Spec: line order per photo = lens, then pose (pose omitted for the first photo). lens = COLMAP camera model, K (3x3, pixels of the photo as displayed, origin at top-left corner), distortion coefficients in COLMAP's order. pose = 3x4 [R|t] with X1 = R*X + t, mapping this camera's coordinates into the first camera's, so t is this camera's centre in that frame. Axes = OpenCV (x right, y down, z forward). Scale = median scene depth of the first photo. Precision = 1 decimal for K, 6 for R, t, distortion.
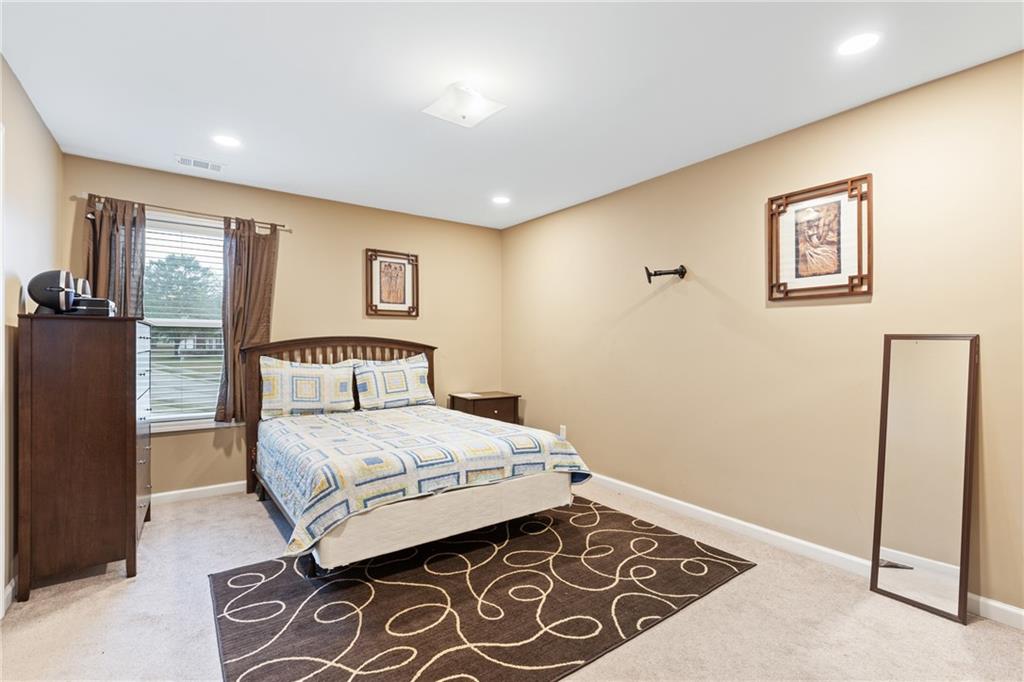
lens RADIAL K [[467.9, 0, 514.4], [0, 467.9, 338.2], [0, 0, 1]] dist [0.012954, 0.000533]
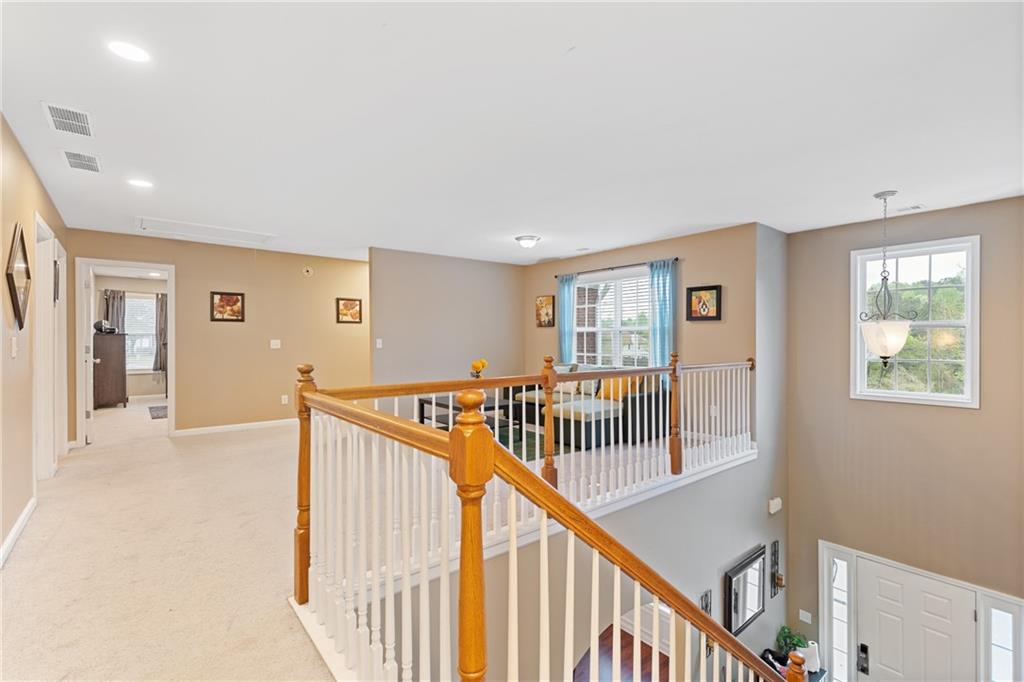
lens RADIAL K [[467.9, 0, 509.6], [0, 467.9, 345.4], [0, 0, 1]] dist [0.012954, 0.000533]
pose [[0.999257, -0.007242, 0.037864, 1.337609], [0.006908, 0.999936, 0.008943, 0.022318], [-0.037926, -0.008675, 0.999243, -1.819116]]
